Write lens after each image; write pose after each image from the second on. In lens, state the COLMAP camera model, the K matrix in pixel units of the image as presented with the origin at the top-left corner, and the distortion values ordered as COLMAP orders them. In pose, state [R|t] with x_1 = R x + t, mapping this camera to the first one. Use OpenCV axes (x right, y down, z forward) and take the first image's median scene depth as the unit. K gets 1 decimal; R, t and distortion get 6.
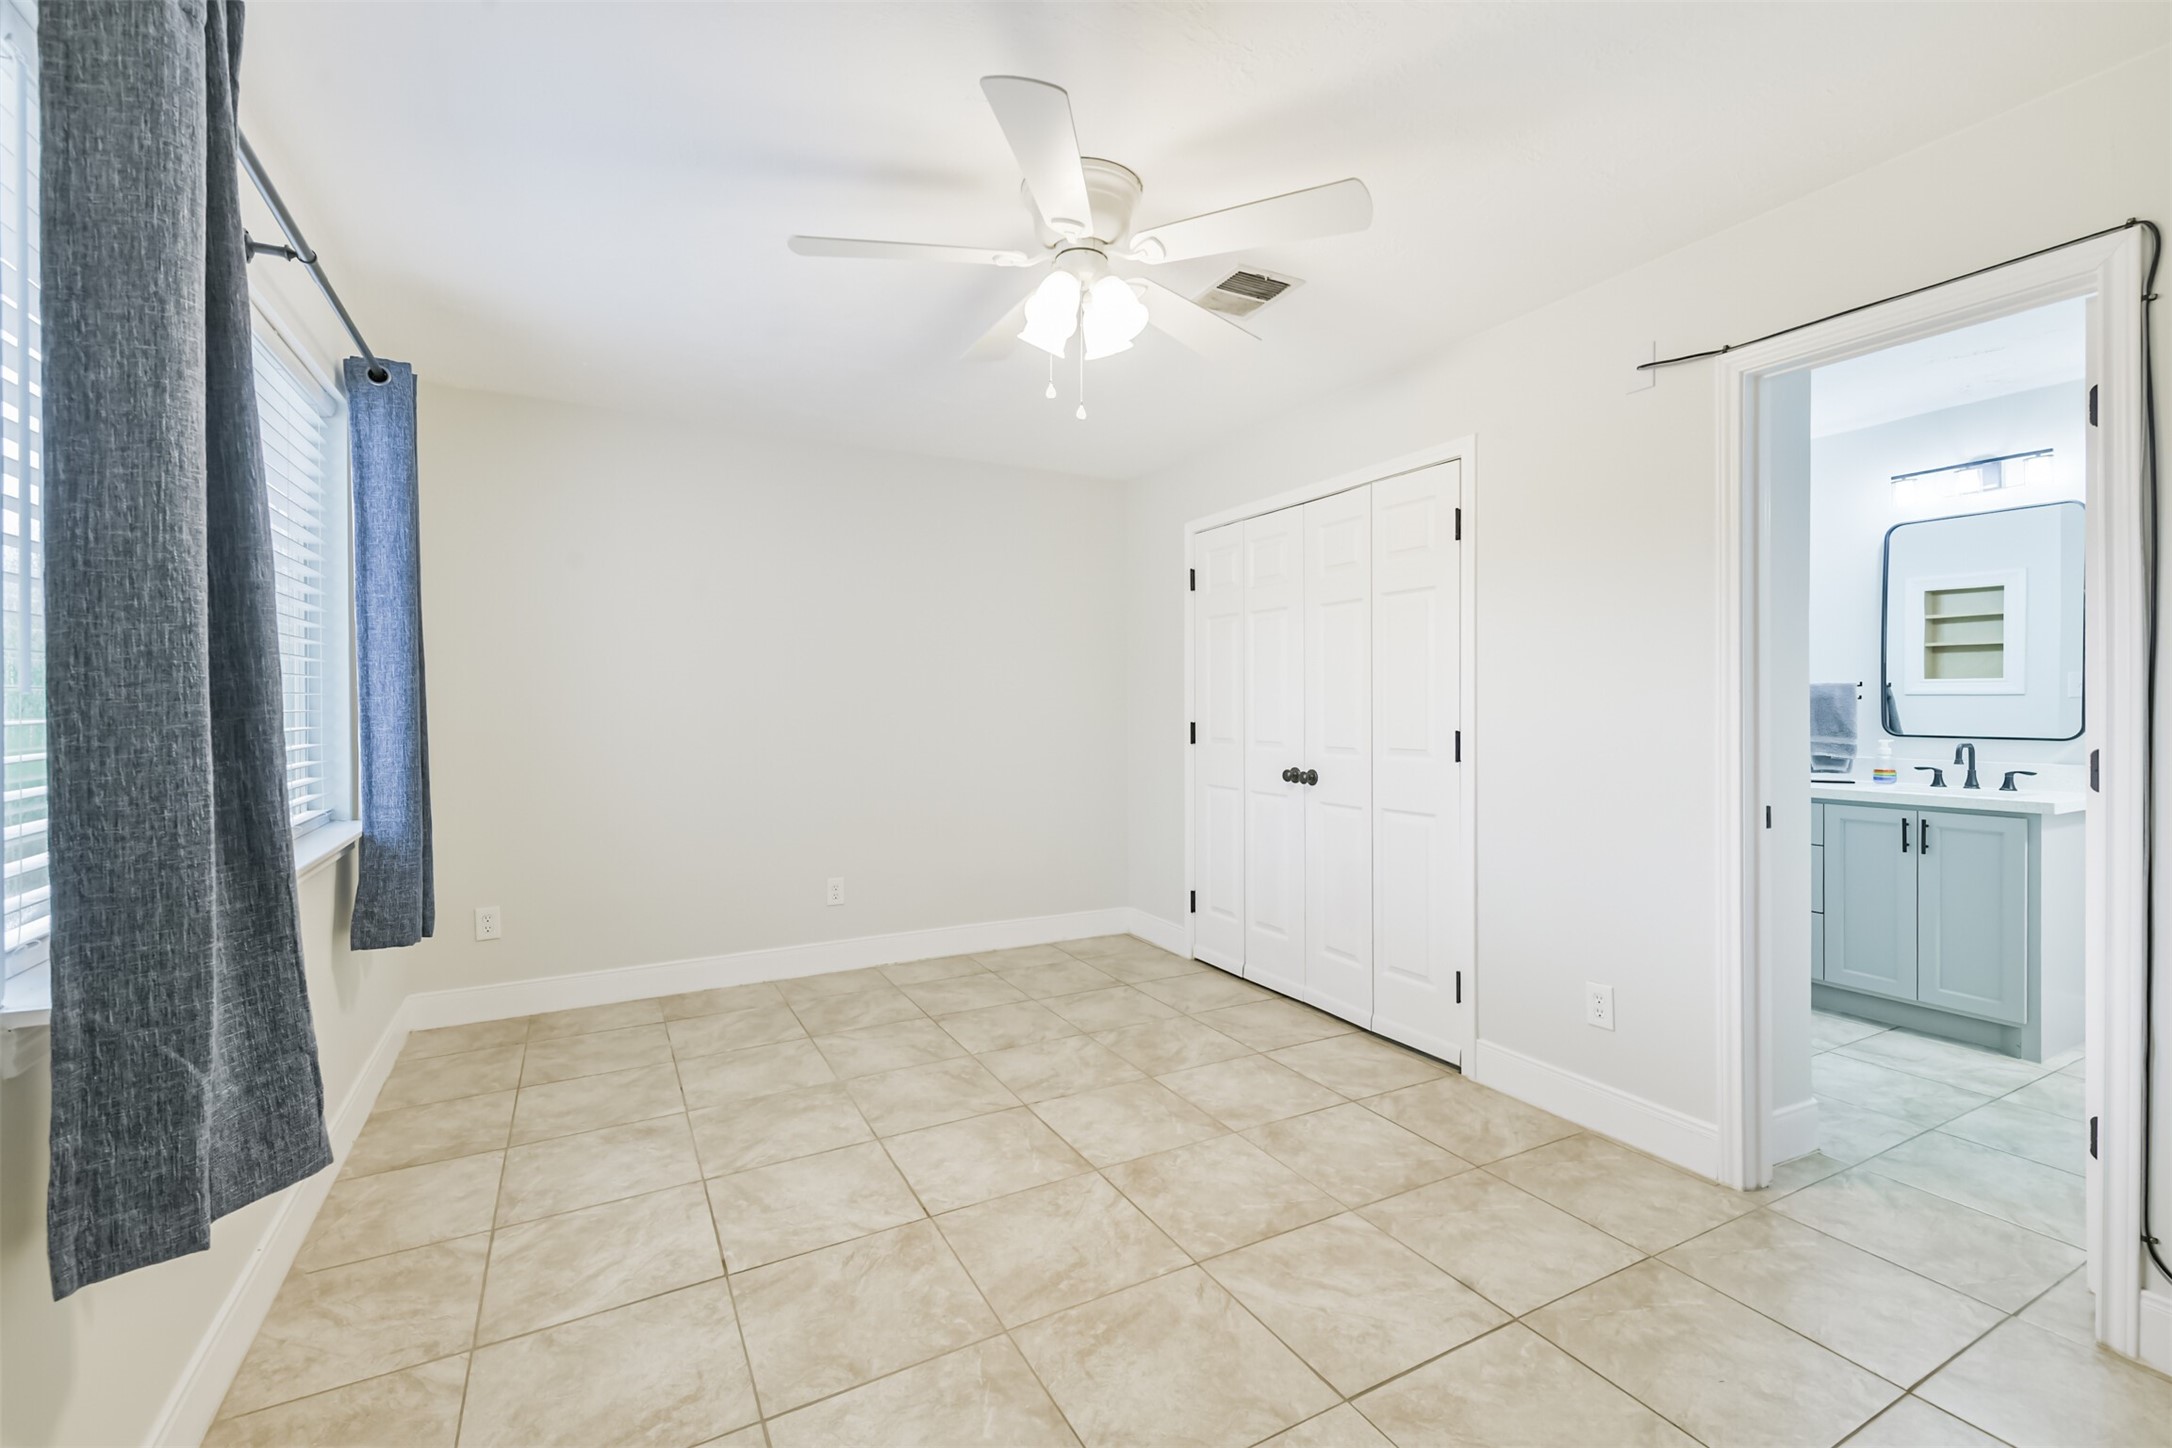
lens RADIAL K [[935.8, 0, 1093.7], [0, 935.8, 720.8], [0, 0, 1]] dist [0.024945, -0.011828]
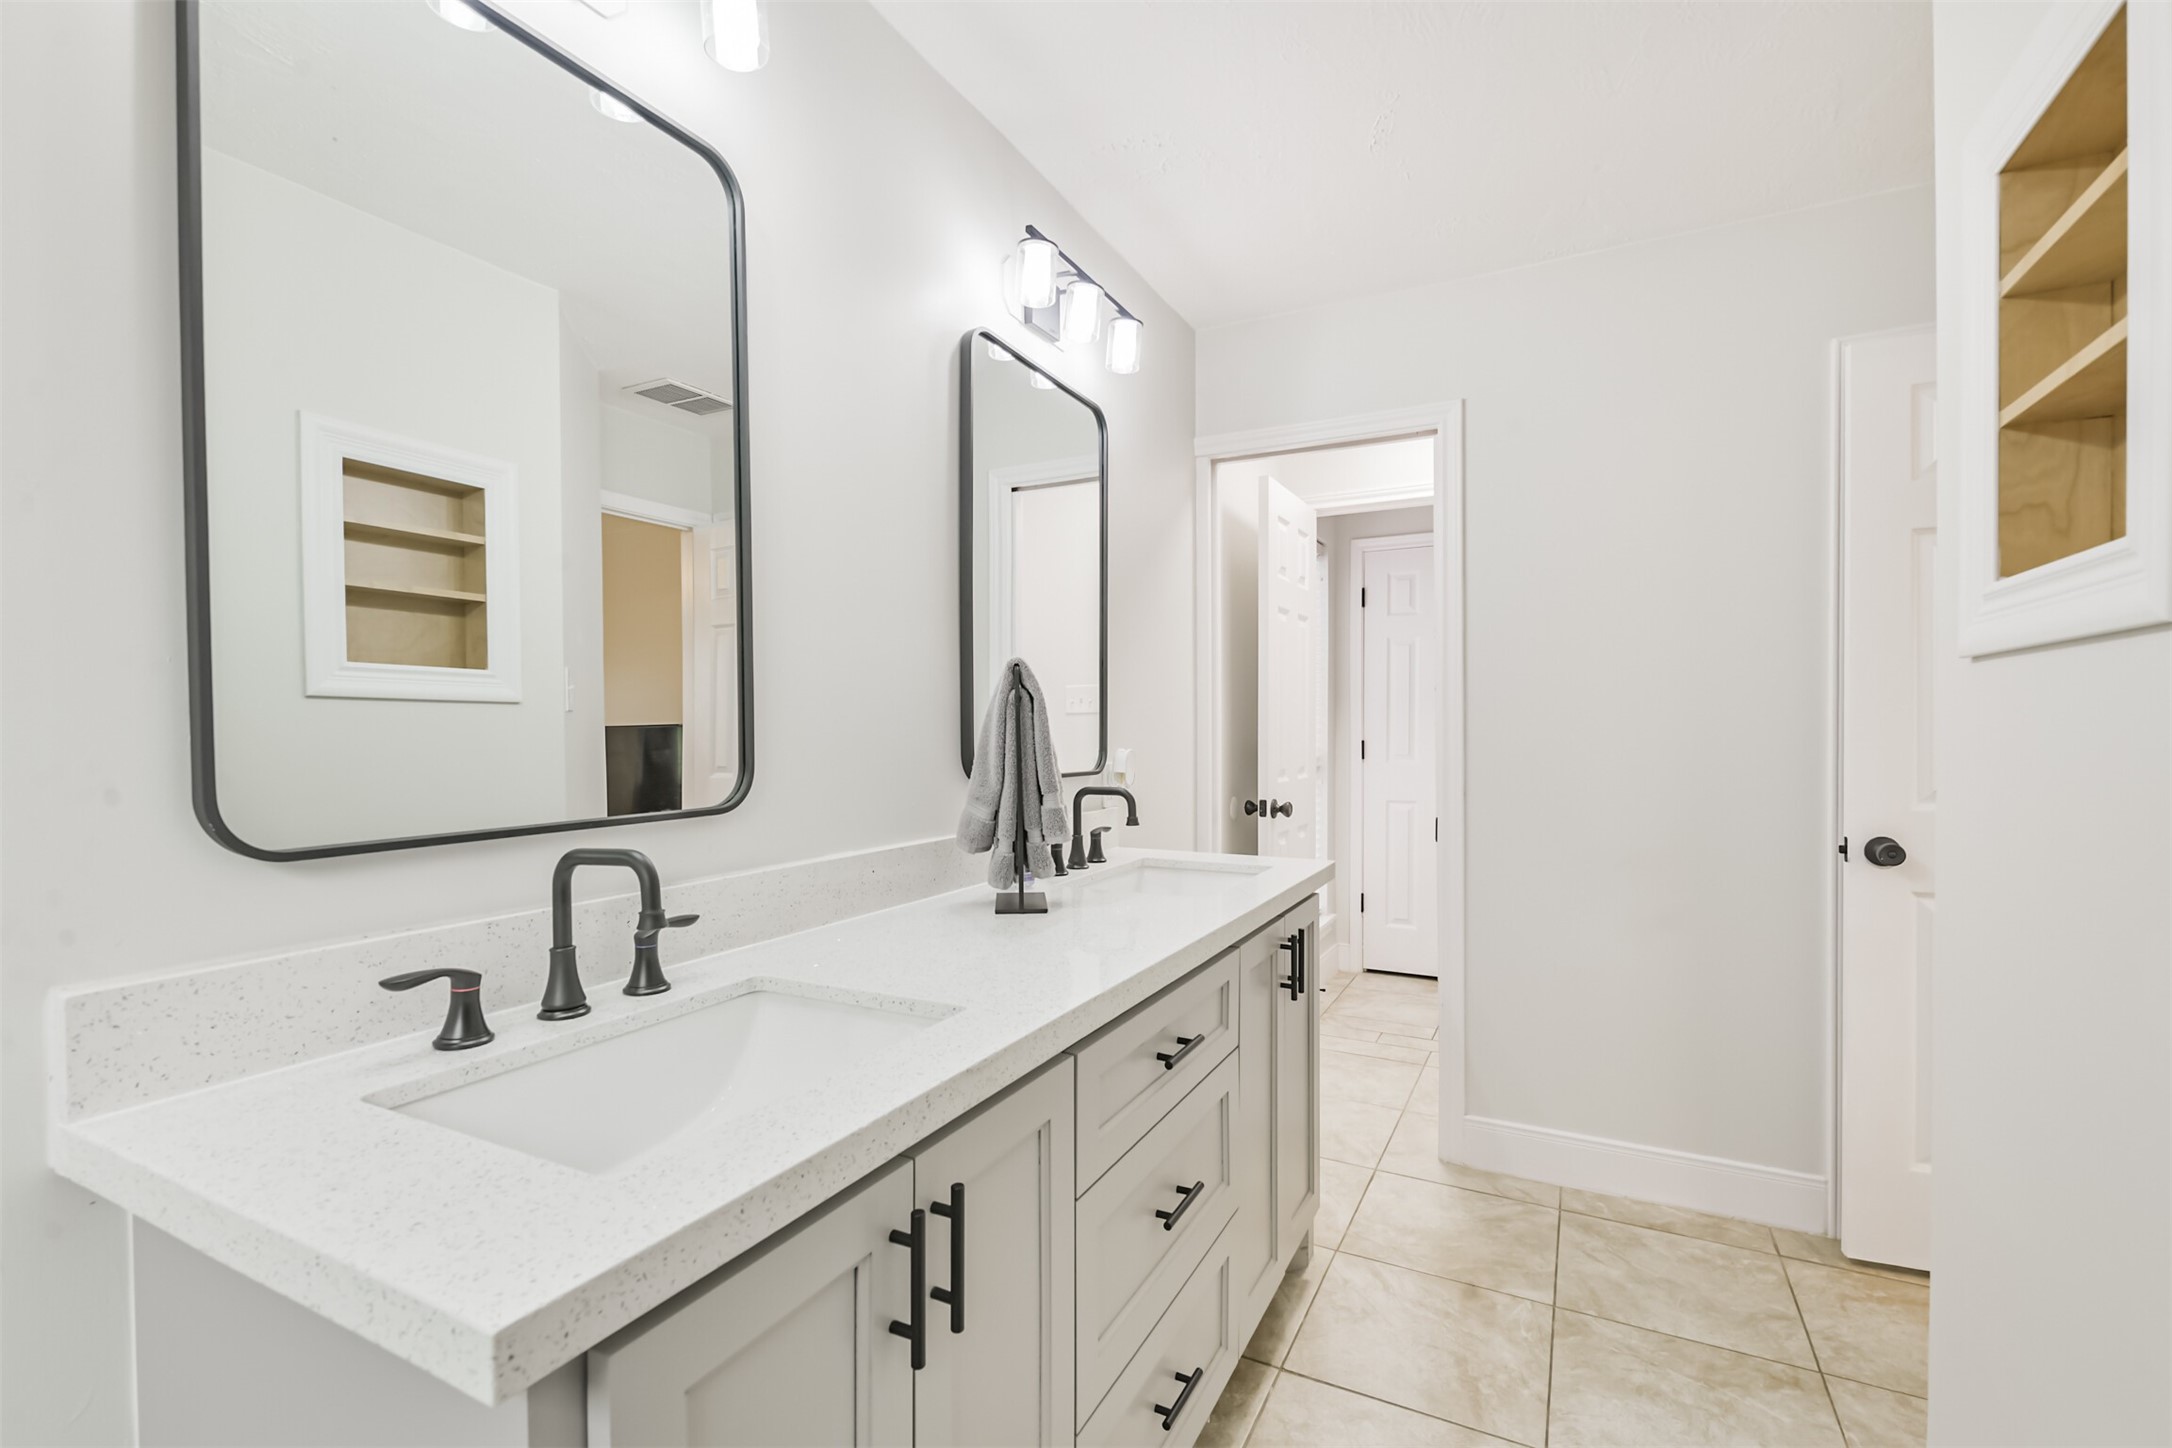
lens RADIAL K [[922.9, 0, 1082.1], [0, 922.9, 713.9], [0, 0, 1]] dist [0.020476, -0.007478]
pose [[-0.563799, 0.045806, 0.824641, 0.571218], [0.024328, 0.998949, -0.038855, 0.006459], [-0.825553, -0.001844, -0.564321, 1.592181]]
